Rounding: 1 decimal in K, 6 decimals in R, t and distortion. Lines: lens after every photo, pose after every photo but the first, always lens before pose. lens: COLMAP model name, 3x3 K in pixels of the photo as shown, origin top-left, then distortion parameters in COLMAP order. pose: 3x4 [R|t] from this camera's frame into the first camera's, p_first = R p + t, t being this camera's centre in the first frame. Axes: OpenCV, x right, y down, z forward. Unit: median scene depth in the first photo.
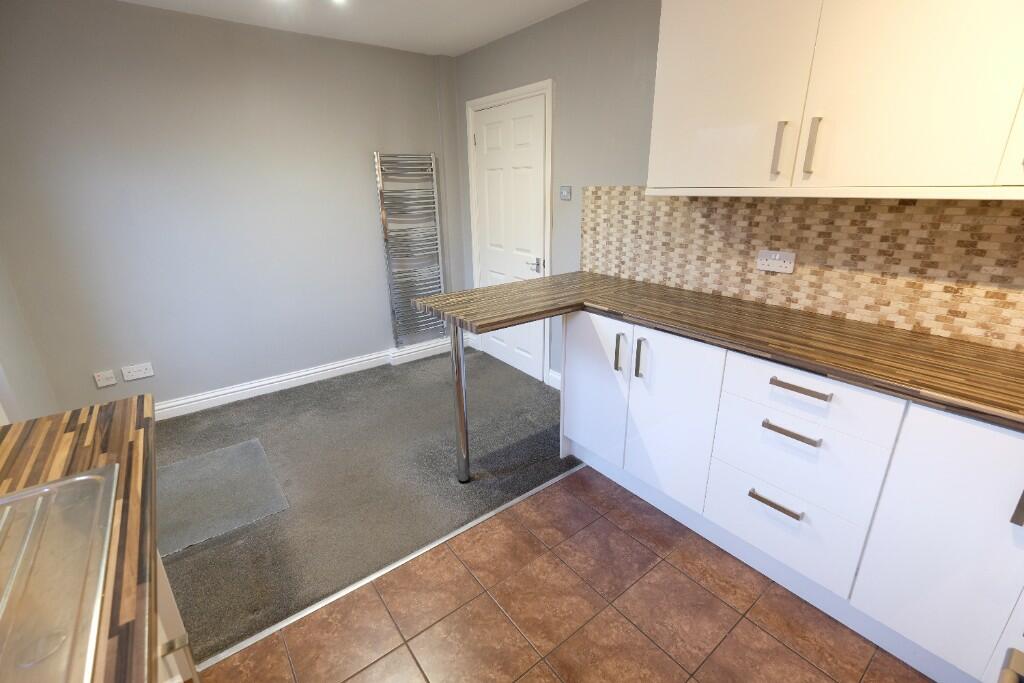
lens RADIAL K [[445.5, 0, 510.5], [0, 445.5, 337.5], [0, 0, 1]] dist [0.001839, -0.000686]
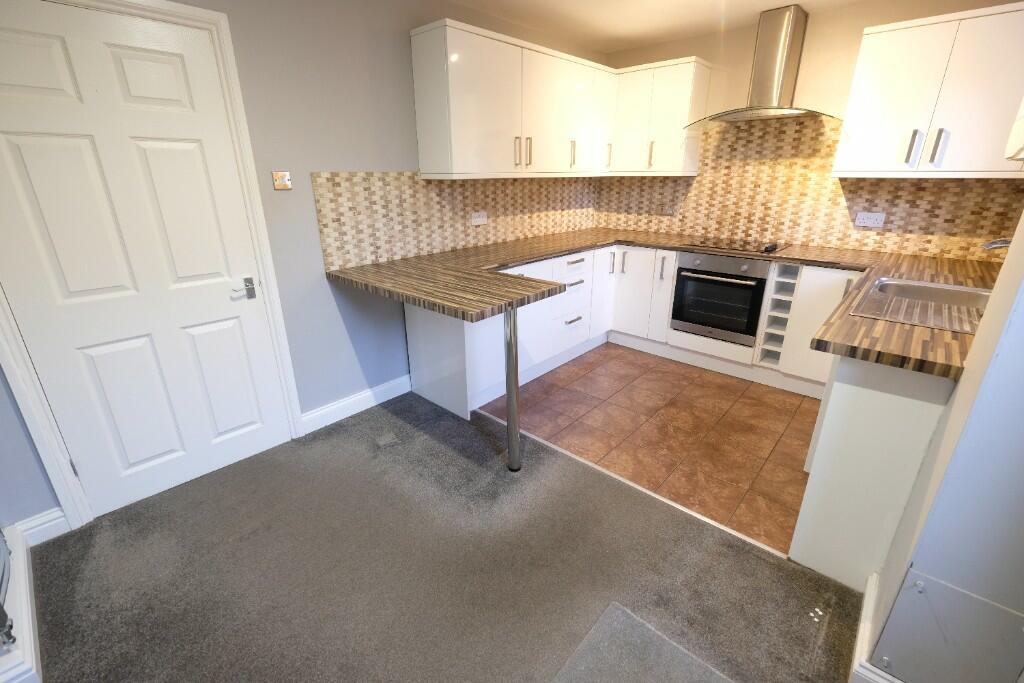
lens RADIAL K [[445.5, 0, 513.6], [0, 445.5, 336.6], [0, 0, 1]] dist [0.001839, -0.000686]
pose [[-0.183403, -0.324707, 0.927863, -0.934835], [0.326124, 0.870321, 0.369032, -0.302801], [-0.927366, 0.370279, -0.053724, 0.957074]]
